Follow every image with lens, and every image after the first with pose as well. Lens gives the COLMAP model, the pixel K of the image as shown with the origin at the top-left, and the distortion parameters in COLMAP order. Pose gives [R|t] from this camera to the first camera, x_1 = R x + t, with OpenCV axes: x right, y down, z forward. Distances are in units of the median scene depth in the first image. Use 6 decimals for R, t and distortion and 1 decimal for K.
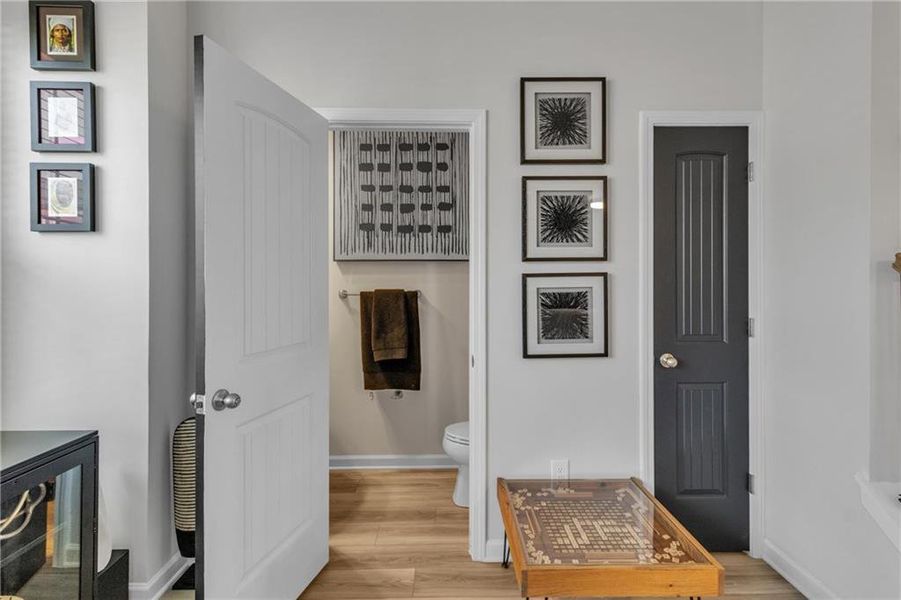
lens RADIAL K [[432.1, 0, 453.7], [0, 432.1, 283.3], [0, 0, 1]] dist [-0.000885, 0.000393]
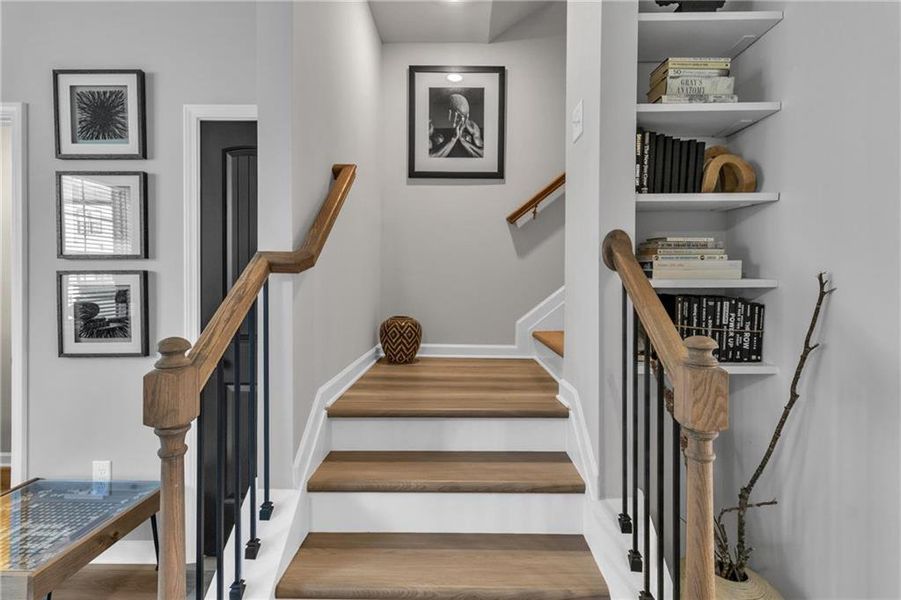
lens RADIAL K [[423.4, 0, 461.7], [0, 423.4, 288.4], [0, 0, 1]] dist [0.004232, -0.000225]
pose [[0.999783, 0.009826, -0.018347, 1.069055], [-0.009674, 0.999918, 0.008351, 0.000882], [0.018427, -0.008172, 0.999797, 0.050975]]
